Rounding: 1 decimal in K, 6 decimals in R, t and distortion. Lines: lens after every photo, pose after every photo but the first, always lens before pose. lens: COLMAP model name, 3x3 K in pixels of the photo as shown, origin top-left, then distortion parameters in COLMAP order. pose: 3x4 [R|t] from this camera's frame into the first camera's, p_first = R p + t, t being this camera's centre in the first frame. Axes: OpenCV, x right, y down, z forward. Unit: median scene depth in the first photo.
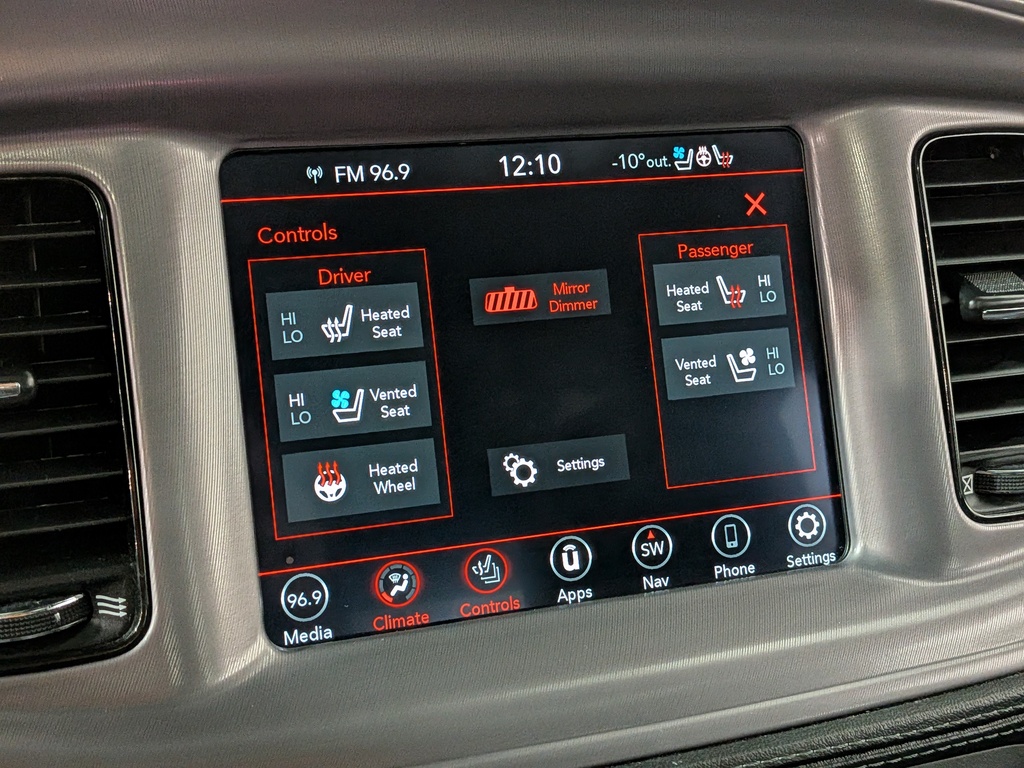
lens RADIAL K [[1526.8, 0, 543.4], [0, 1526.8, 341.8], [0, 0, 1]] dist [0.038446, 0.000000]
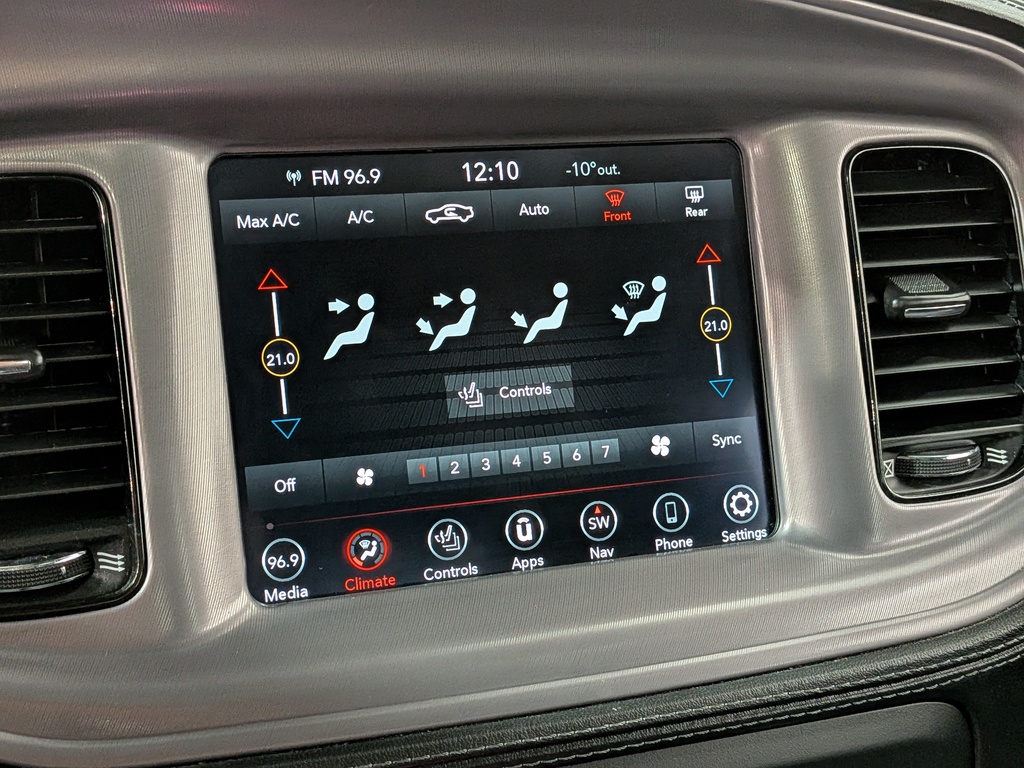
lens RADIAL K [[1544.0, 0, 513.5], [0, 1544.0, 385.1], [0, 0, 1]] dist [0.066608, 0.000000]
pose [[0.999952, 0.008792, 0.004328, 0.004357], [-0.008861, 0.999828, 0.016323, 0.019523], [-0.004184, -0.016360, 0.999857, -0.111531]]
